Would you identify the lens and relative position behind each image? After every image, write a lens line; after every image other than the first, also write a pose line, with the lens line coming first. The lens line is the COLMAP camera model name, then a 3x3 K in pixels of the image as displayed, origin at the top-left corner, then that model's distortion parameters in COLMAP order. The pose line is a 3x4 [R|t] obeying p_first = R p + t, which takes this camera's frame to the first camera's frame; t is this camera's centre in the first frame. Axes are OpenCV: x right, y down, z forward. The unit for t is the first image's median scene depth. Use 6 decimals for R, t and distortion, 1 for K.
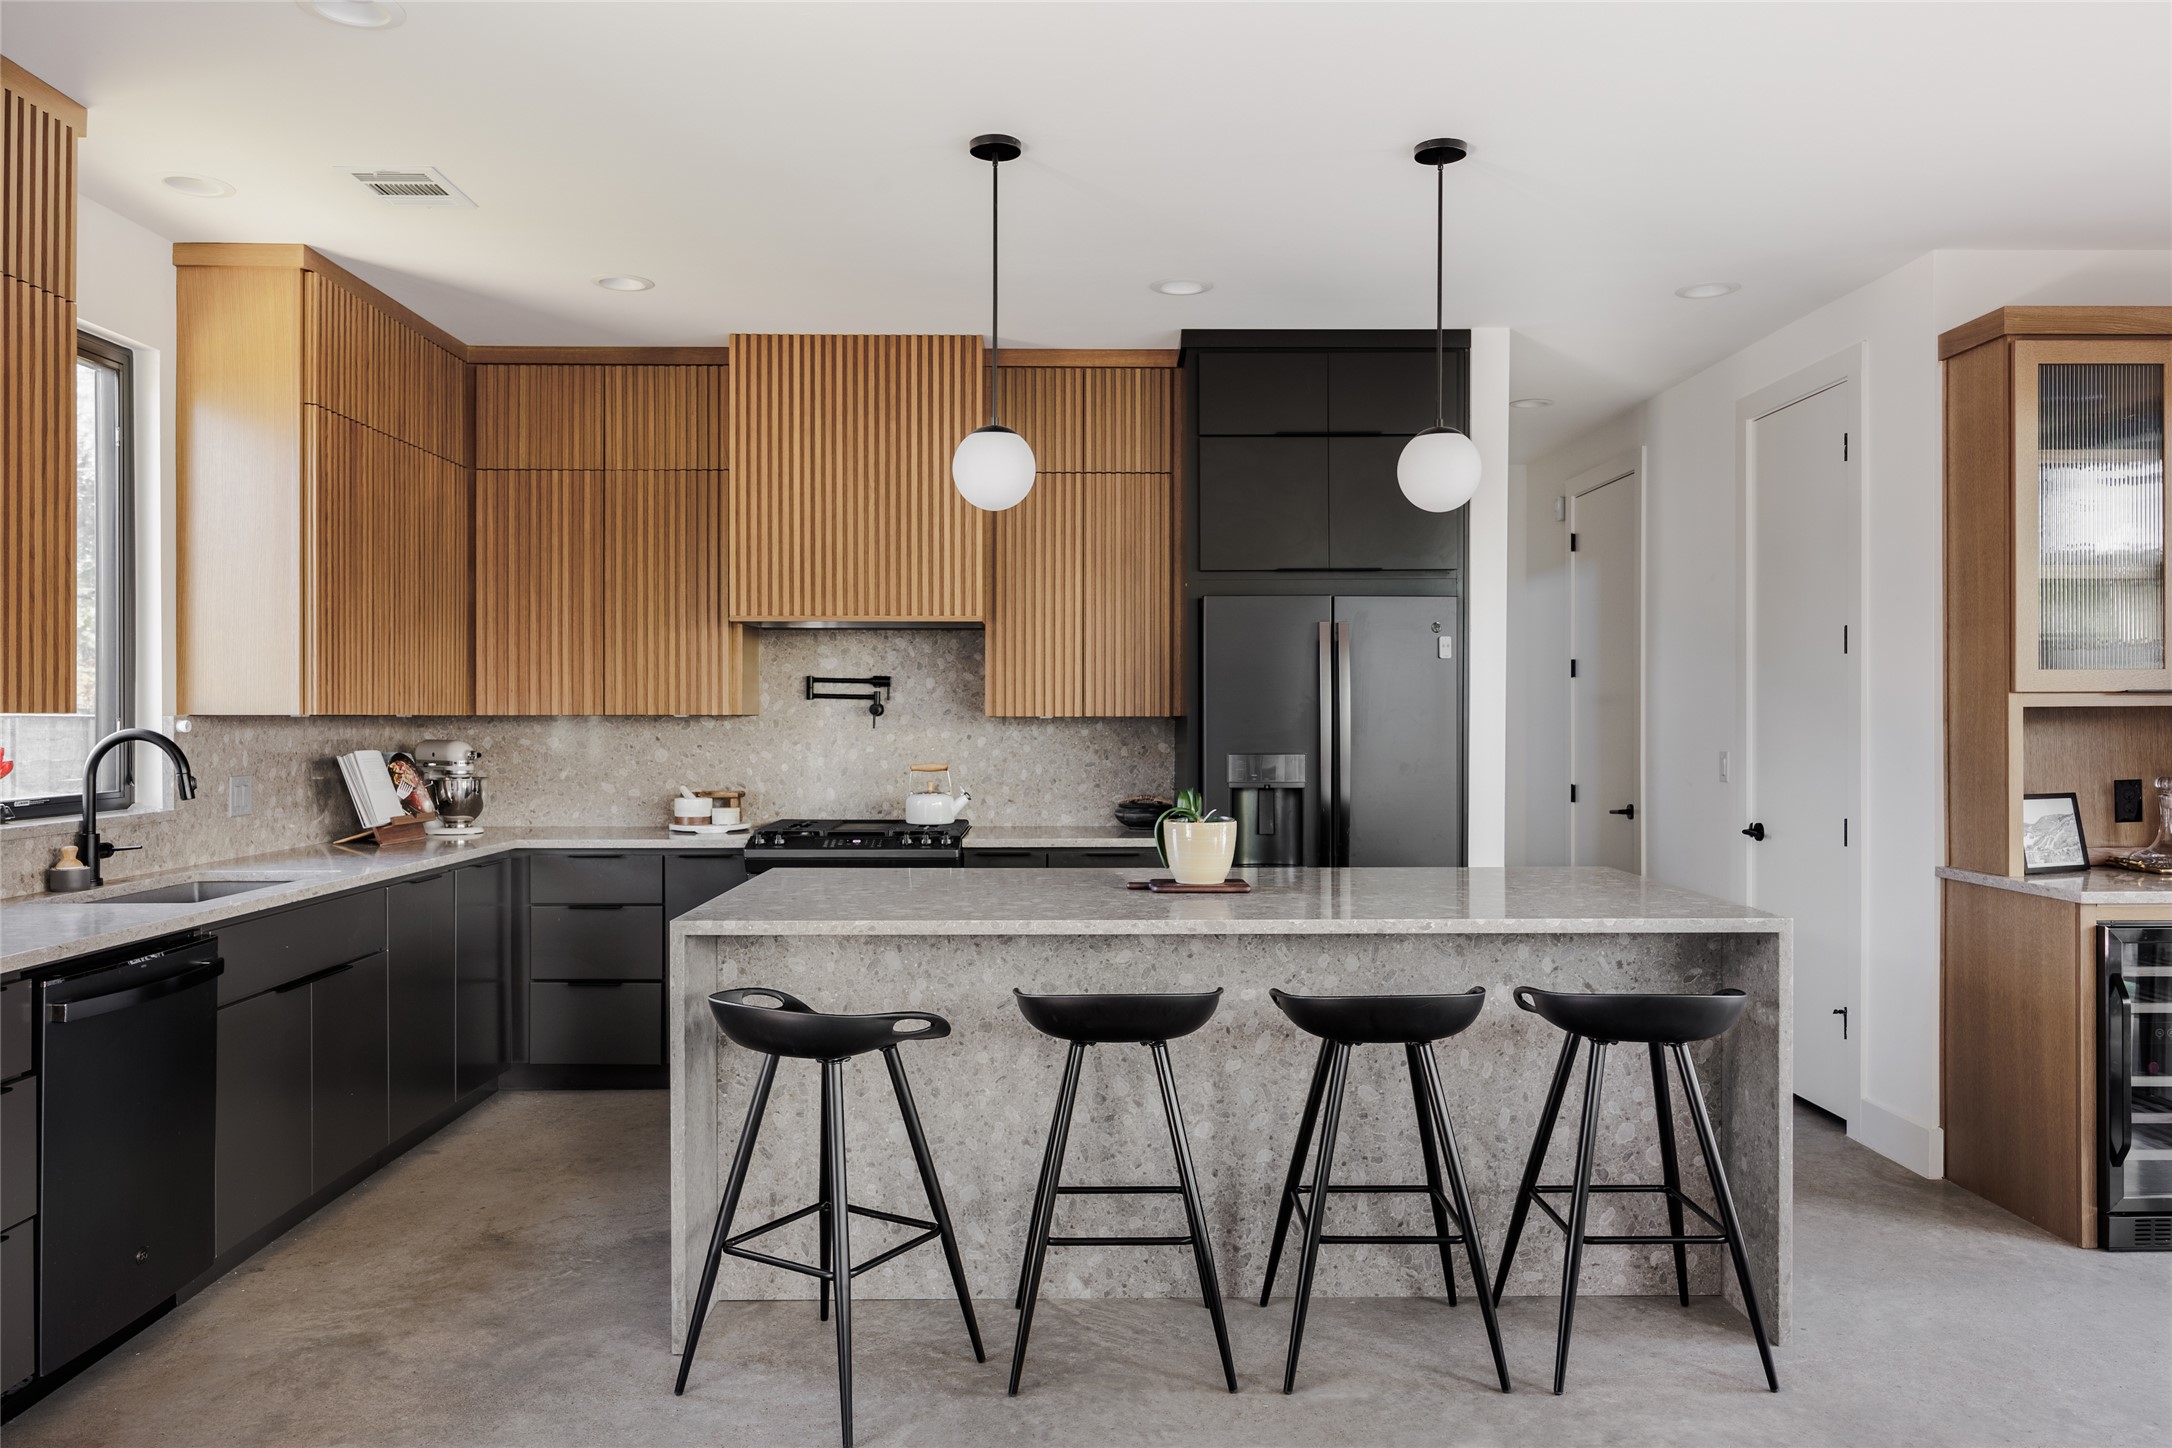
lens RADIAL K [[1596.5, 0, 1086.0], [0, 1596.5, 724.0], [0, 0, 1]] dist [-0.006216, -0.003659]
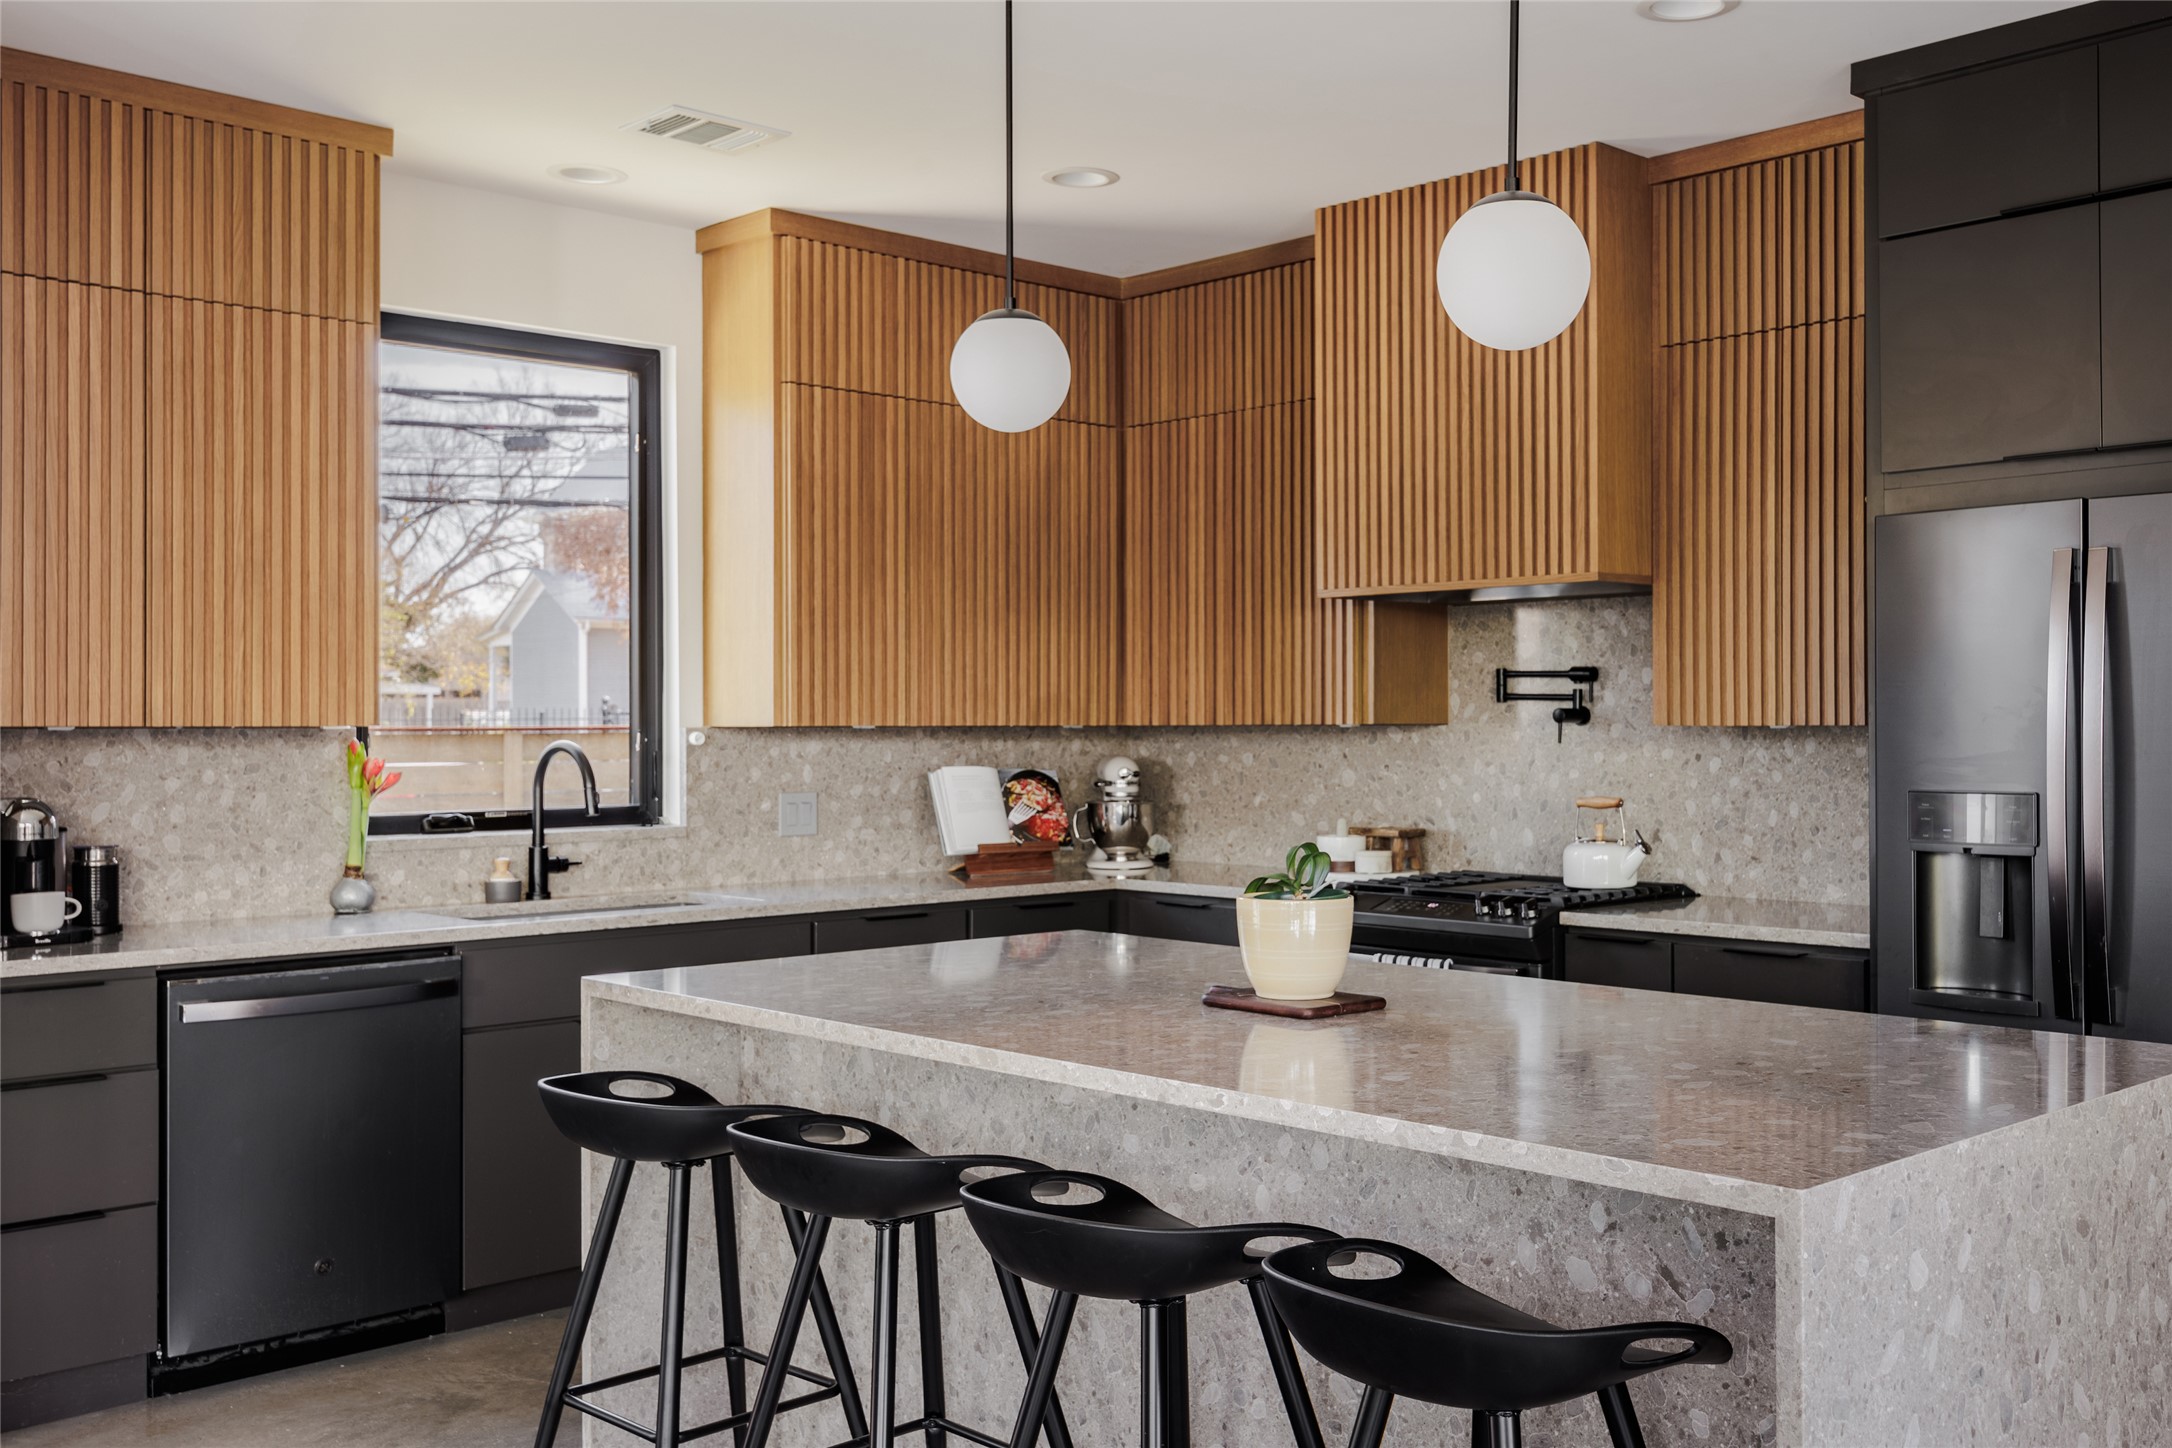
lens RADIAL K [[2075.4, 0, 1086.0], [0, 2075.4, 724.0], [0, 0, 1]] dist [0.015049, 0.004932]
pose [[0.688998, -0.002511, -0.724759, 0.380551], [-0.000970, 0.999990, -0.004387, -0.001524], [0.724762, 0.003726, 0.688989, 0.246040]]
